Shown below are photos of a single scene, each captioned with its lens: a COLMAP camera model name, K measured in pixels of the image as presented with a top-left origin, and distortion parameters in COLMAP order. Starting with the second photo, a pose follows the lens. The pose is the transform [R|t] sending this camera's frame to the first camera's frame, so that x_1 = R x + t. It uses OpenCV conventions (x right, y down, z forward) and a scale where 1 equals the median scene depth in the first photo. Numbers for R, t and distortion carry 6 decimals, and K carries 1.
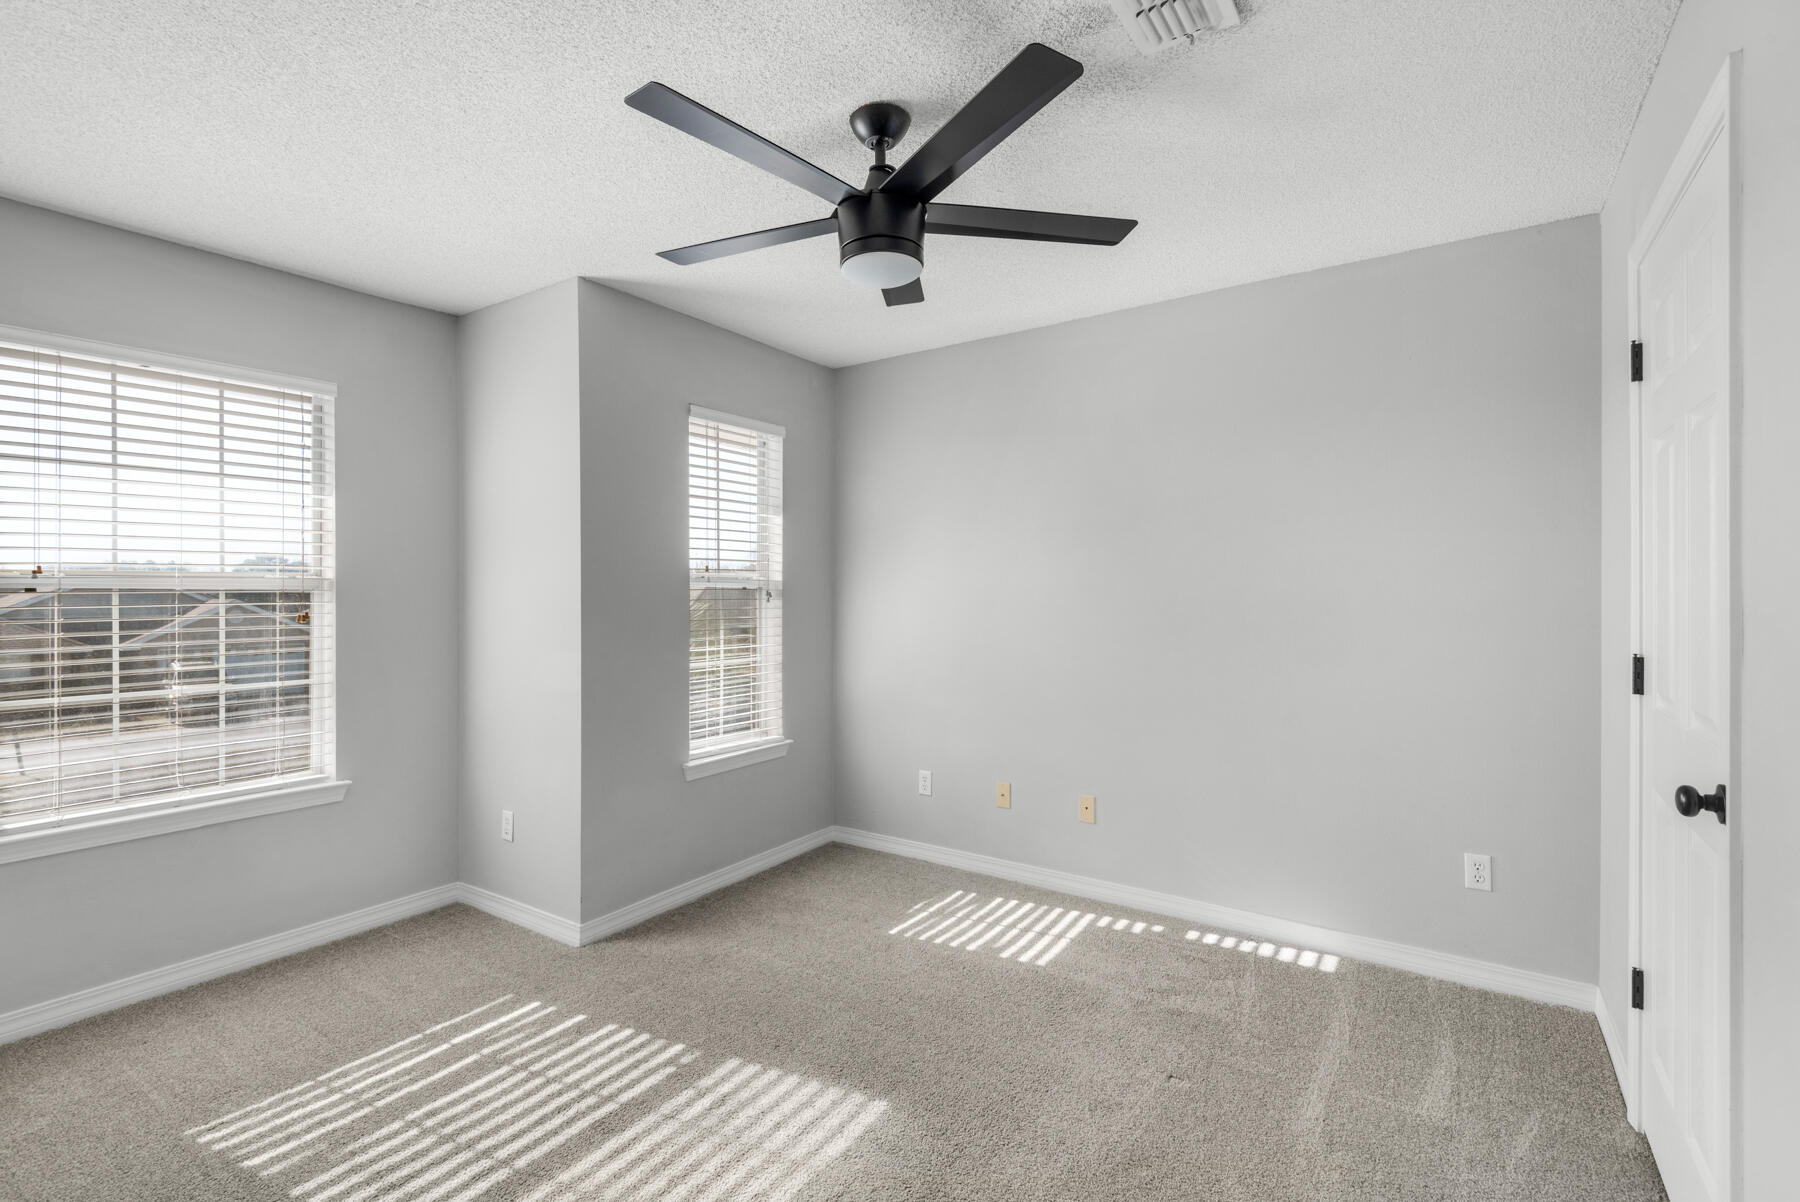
lens RADIAL K [[813.9, 0, 889.5], [0, 813.9, 588.5], [0, 0, 1]] dist [0.018582, -0.009576]
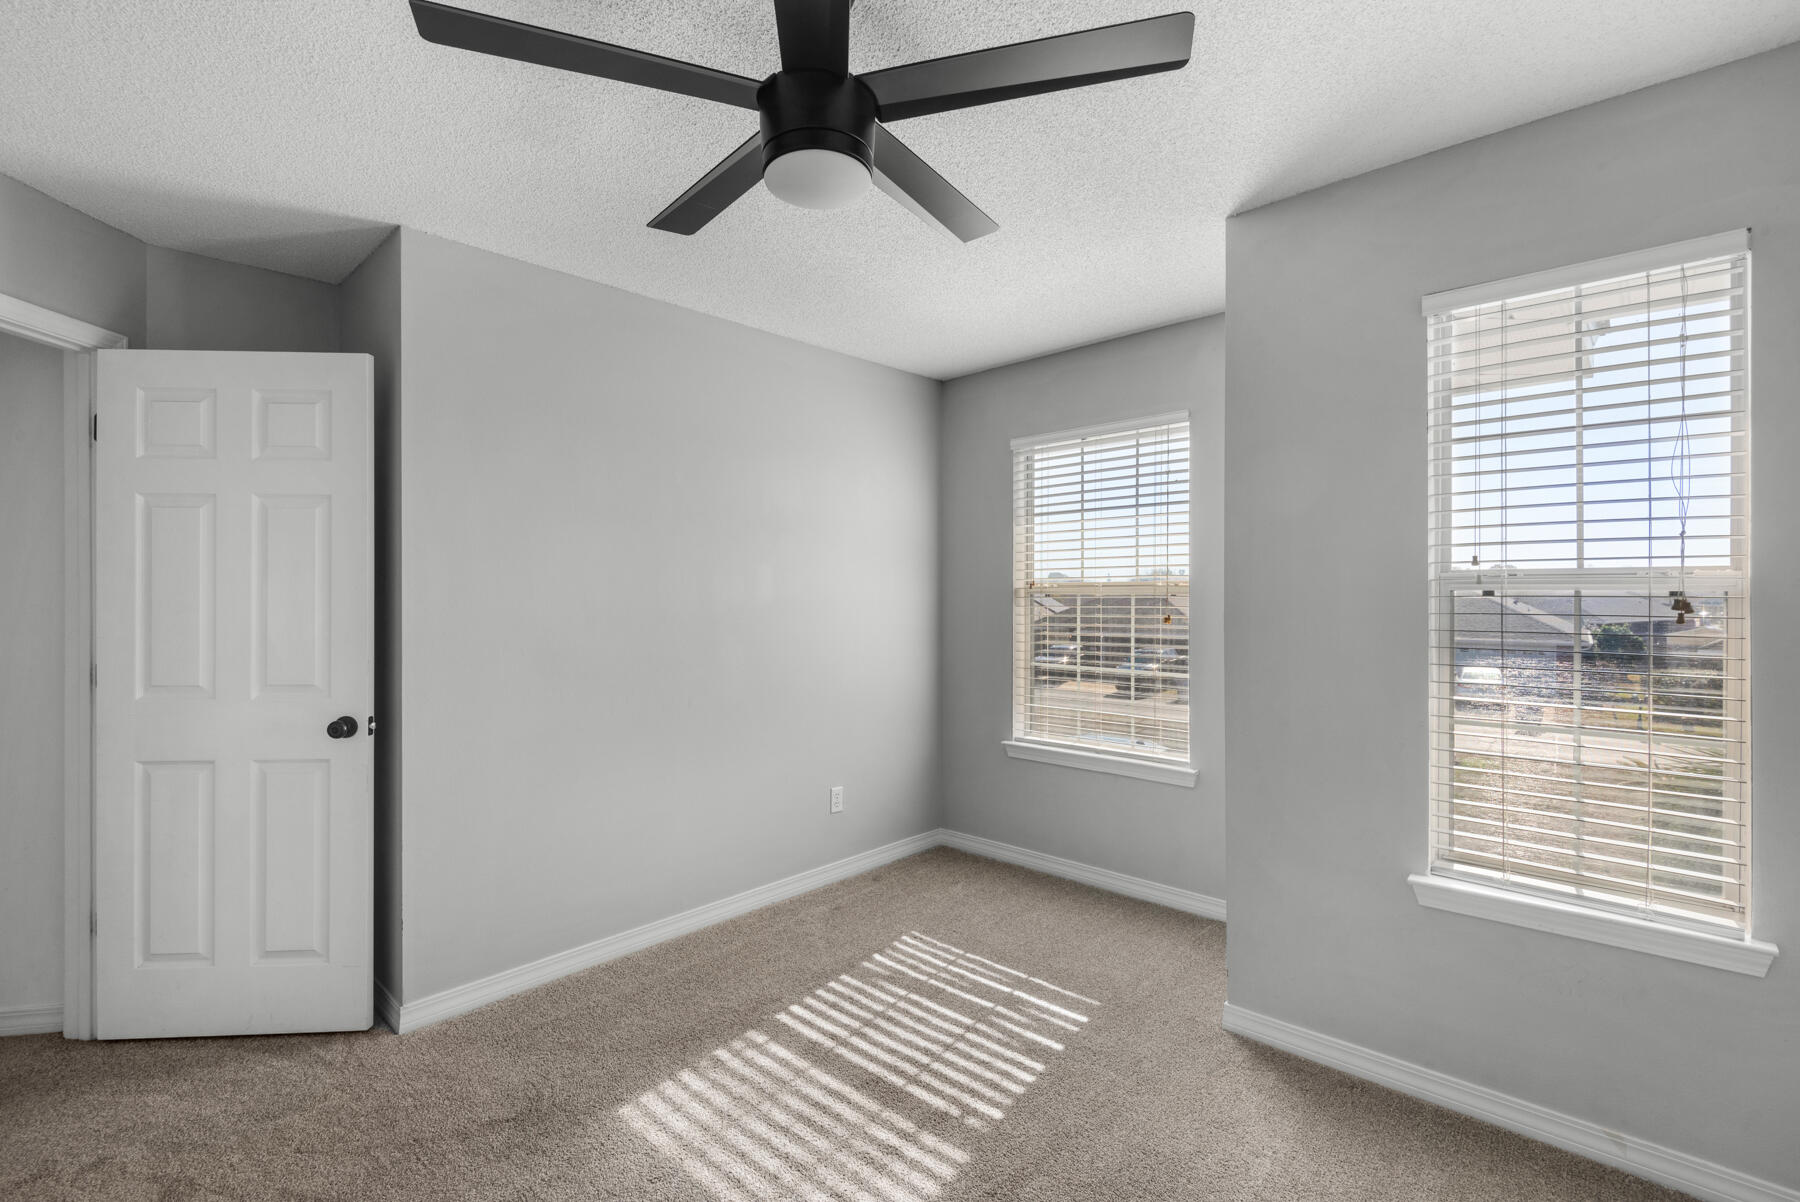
lens RADIAL K [[813.9, 0, 889.5], [0, 813.9, 588.5], [0, 0, 1]] dist [0.018582, -0.009576]
pose [[-0.139756, -0.009173, -0.990143, 0.638661], [-0.002669, 0.999957, -0.008887, 0.003664], [0.990182, 0.001401, -0.139775, 1.014129]]
